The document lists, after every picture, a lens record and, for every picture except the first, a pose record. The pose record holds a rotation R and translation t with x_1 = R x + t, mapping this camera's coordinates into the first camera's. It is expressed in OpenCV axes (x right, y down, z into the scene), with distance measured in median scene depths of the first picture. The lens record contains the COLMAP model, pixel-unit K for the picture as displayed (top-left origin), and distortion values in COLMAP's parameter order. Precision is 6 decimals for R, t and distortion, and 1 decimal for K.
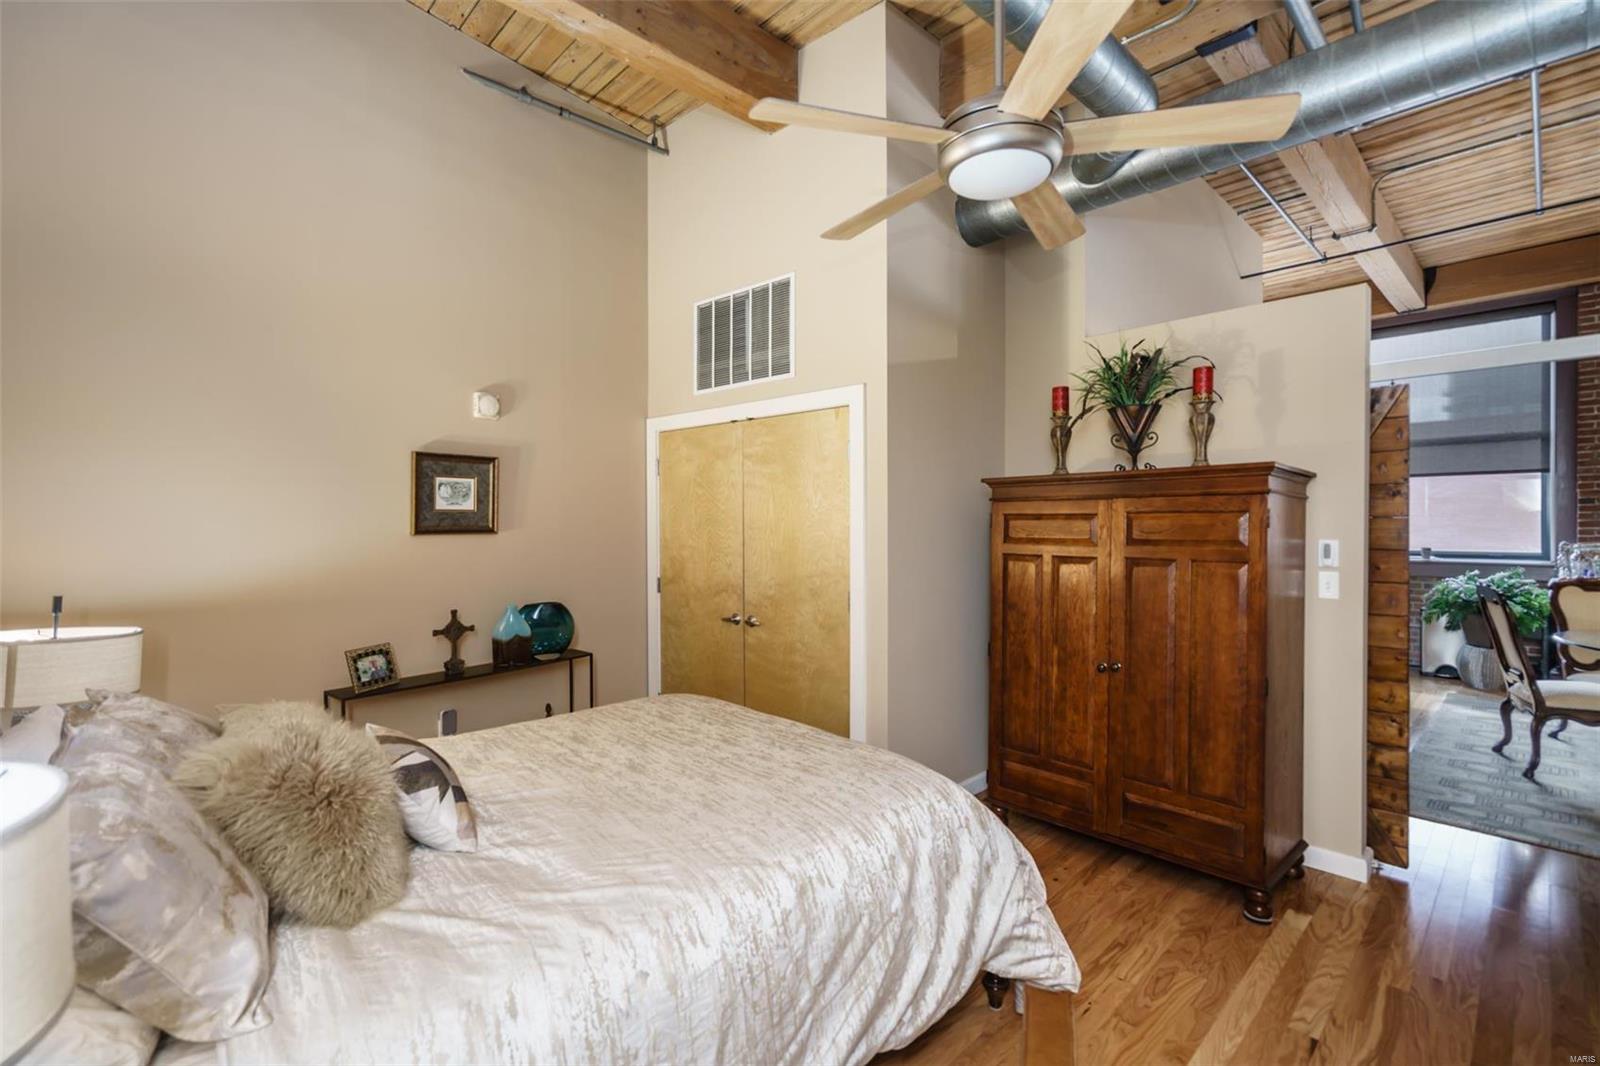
lens RADIAL K [[716.7, 0, 799.2], [0, 716.7, 525.0], [0, 0, 1]] dist [-0.005499, 0.002751]
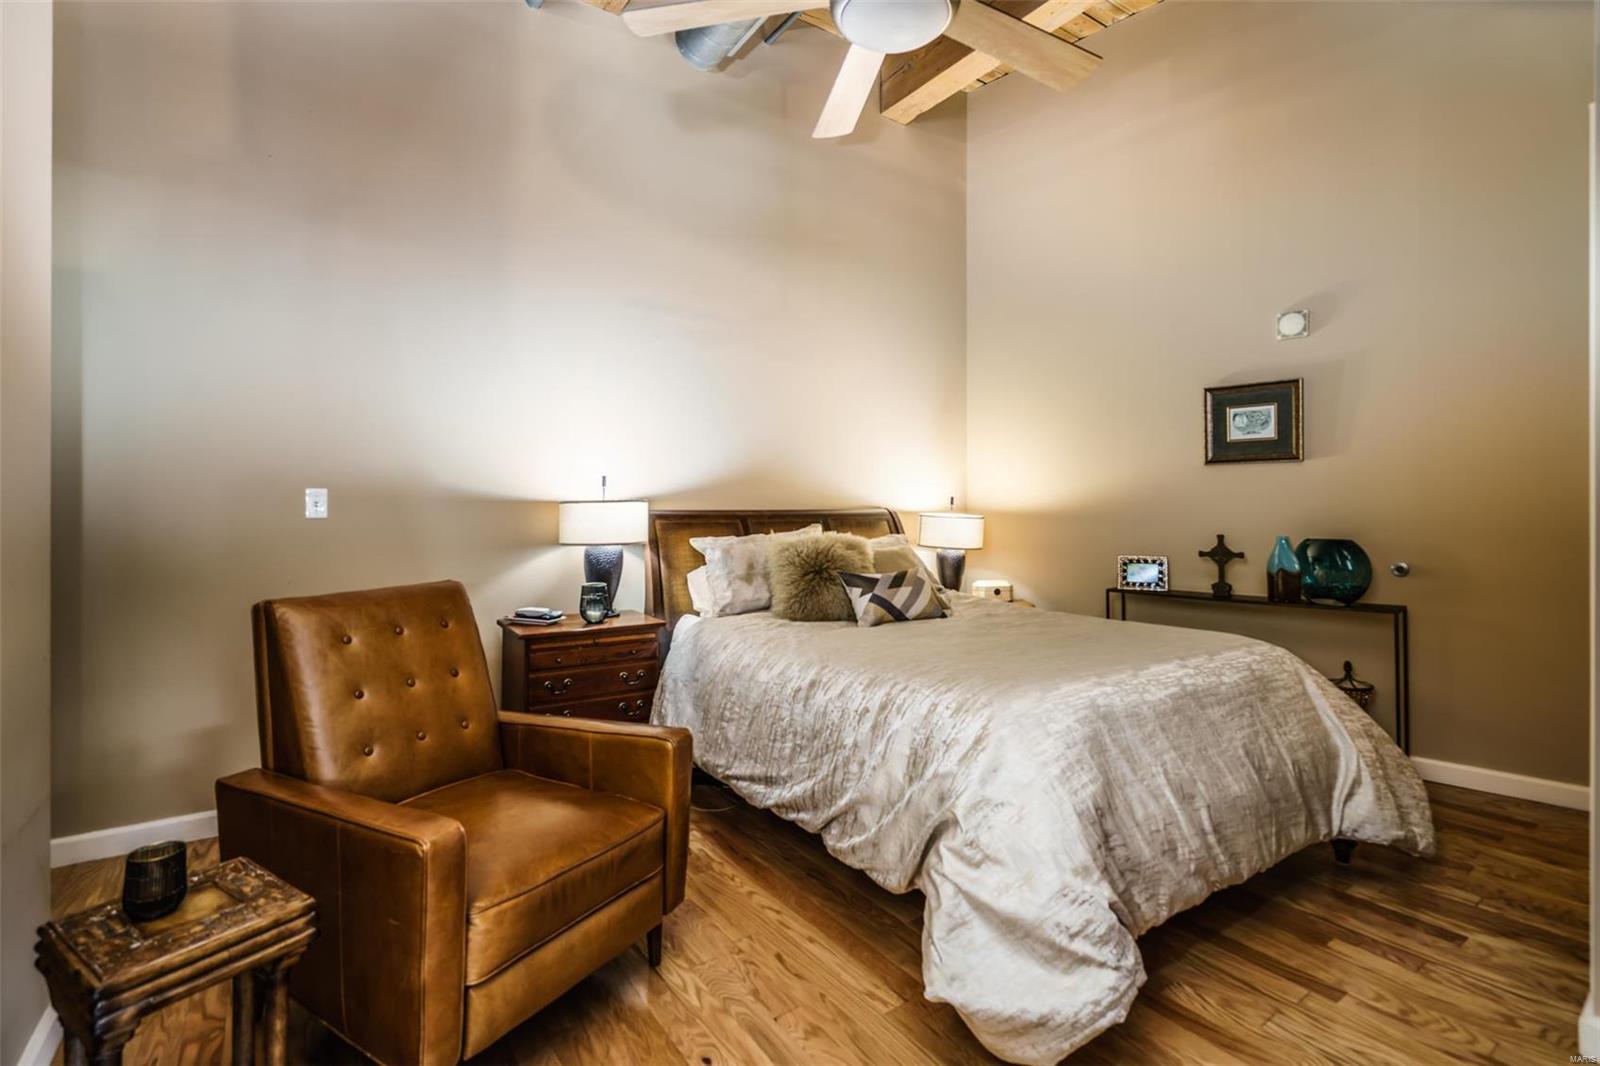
lens RADIAL K [[716.7, 0, 798.6], [0, 716.7, 520.5], [0, 0, 1]] dist [-0.005499, 0.002751]
pose [[-0.172679, 0.013286, -0.984889, 0.639167], [0.000532, 0.999910, 0.013395, 0.082076], [0.984978, 0.001790, -0.172670, 0.564678]]
